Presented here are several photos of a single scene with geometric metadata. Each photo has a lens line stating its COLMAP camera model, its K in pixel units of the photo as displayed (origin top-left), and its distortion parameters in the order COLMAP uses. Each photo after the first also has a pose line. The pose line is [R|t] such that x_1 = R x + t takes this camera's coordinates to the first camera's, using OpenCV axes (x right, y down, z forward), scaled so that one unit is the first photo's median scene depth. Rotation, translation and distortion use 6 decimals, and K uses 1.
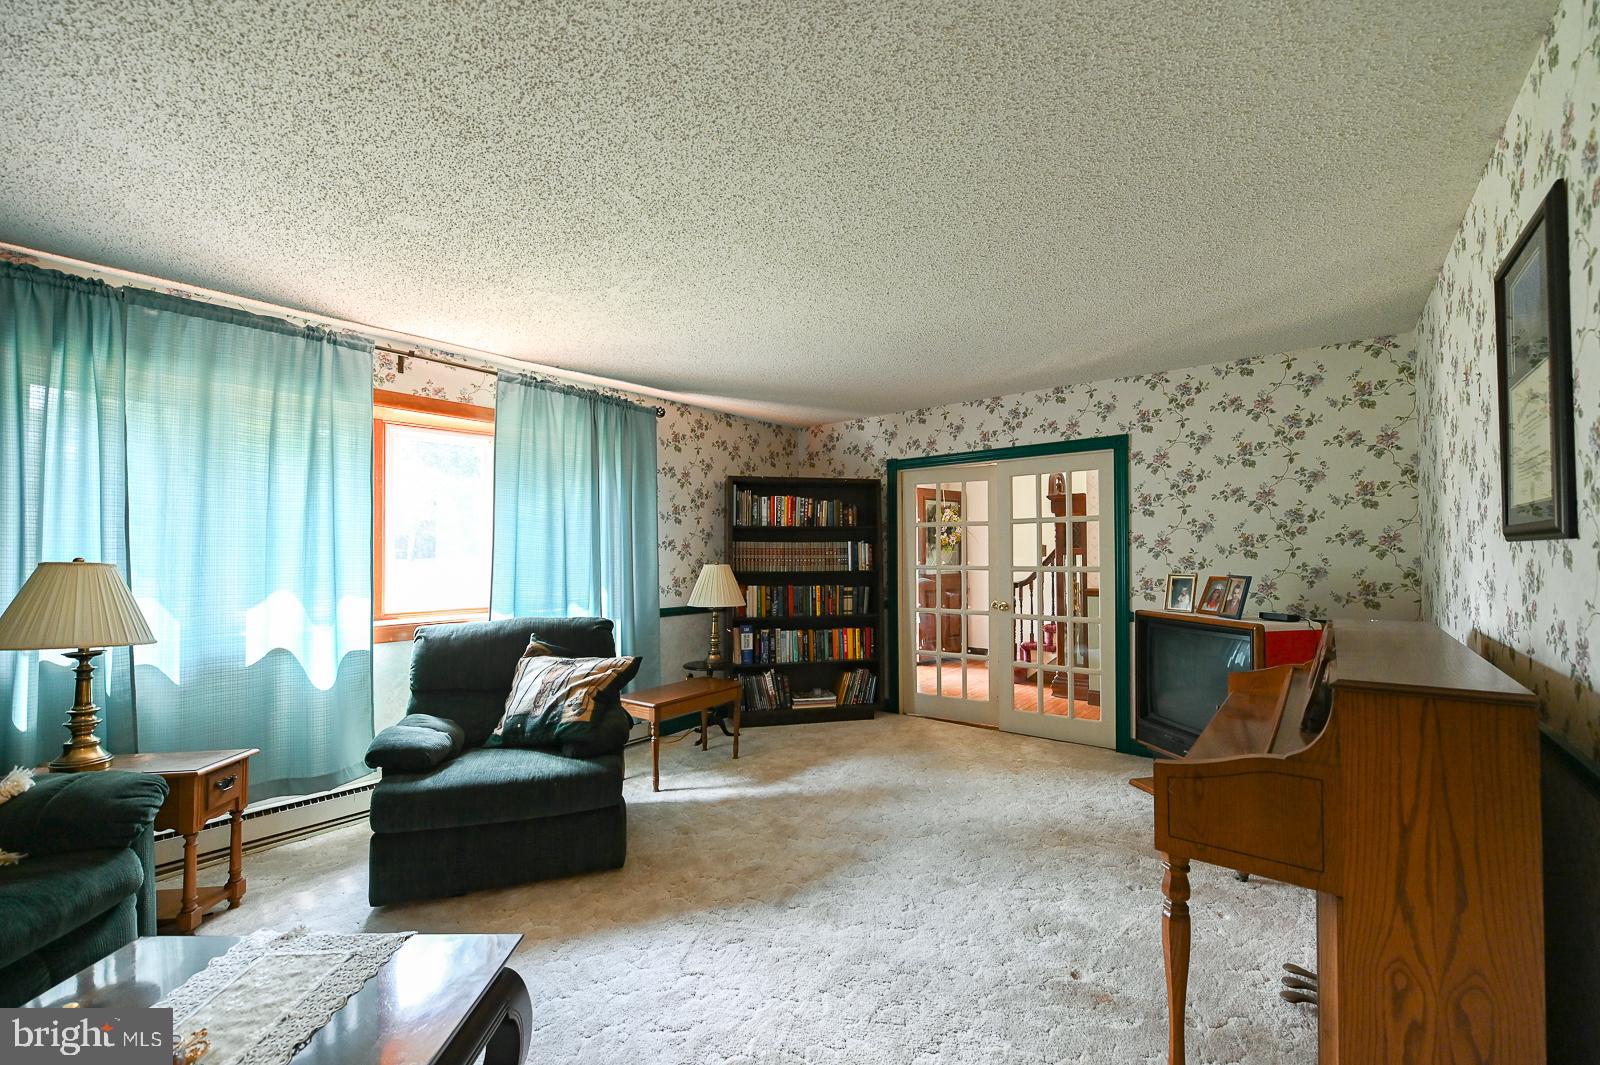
lens RADIAL K [[646.3, 0, 797.2], [0, 646.3, 543.8], [0, 0, 1]] dist [-0.007875, -0.000904]
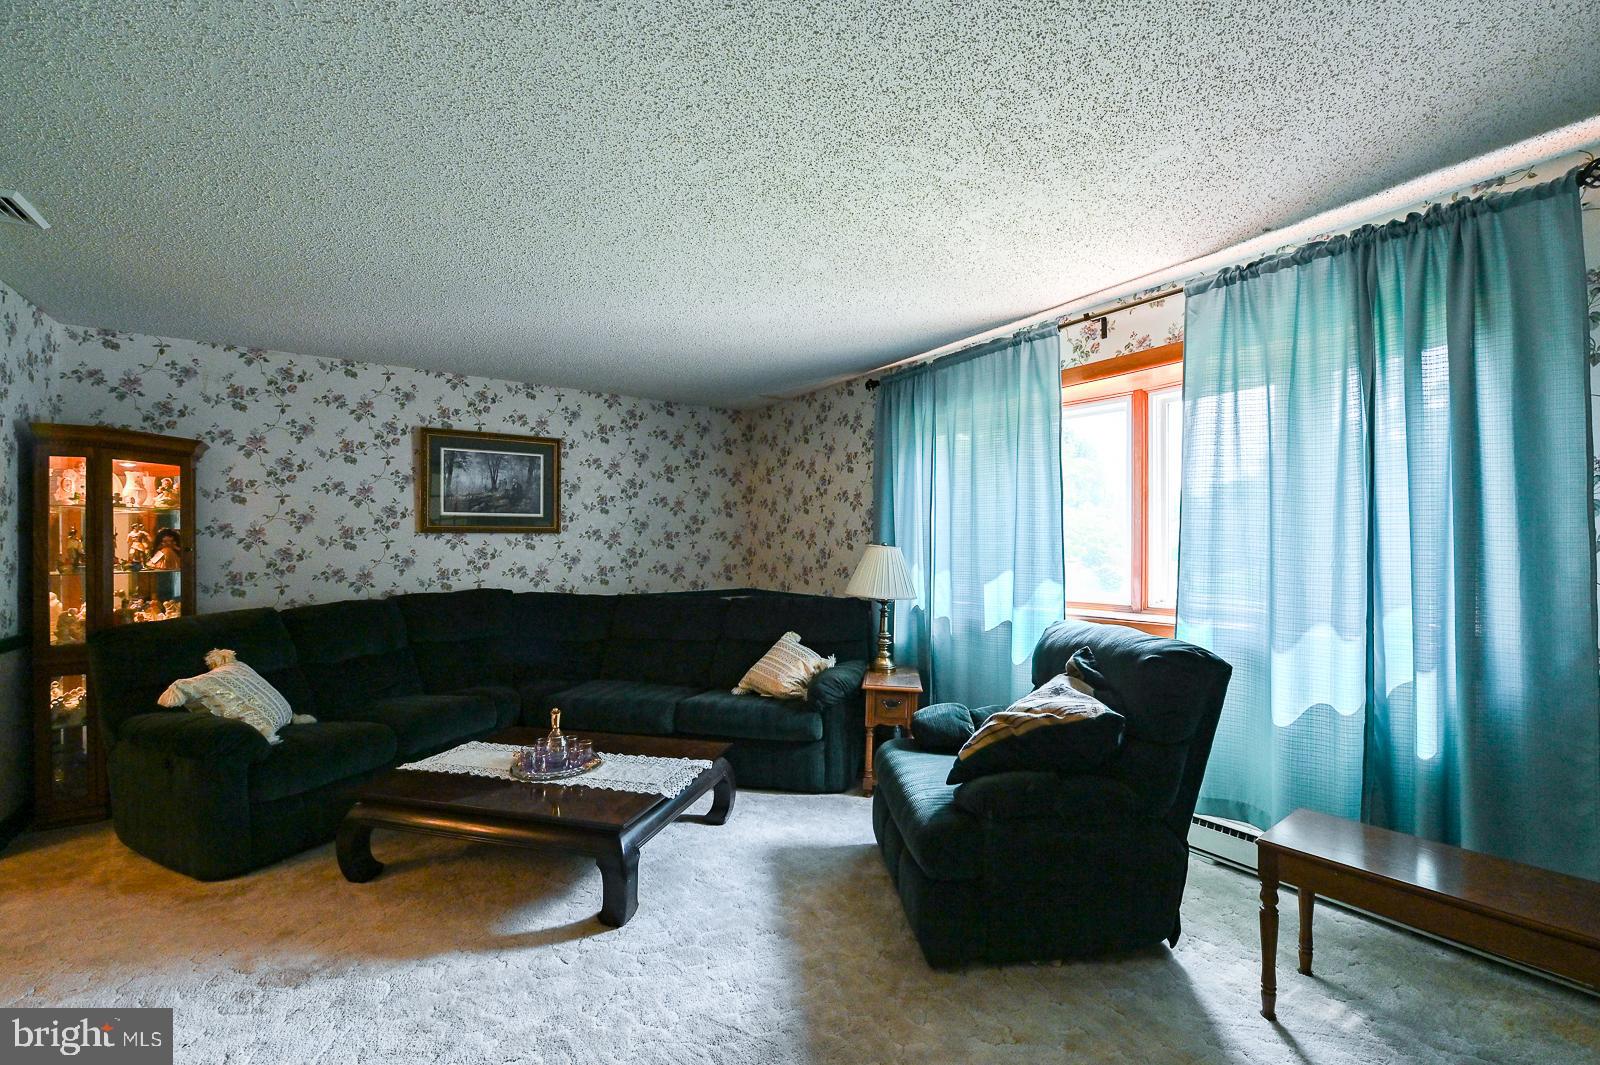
lens RADIAL K [[658.1, 0, 794.1], [0, 658.1, 542.8], [0, 0, 1]] dist [-0.008545, -0.000408]
pose [[-0.260219, 0.002829, -0.965545, 0.382390], [0.022949, 0.999731, -0.003256, 0.012389], [0.965277, -0.023006, -0.260214, 0.823406]]
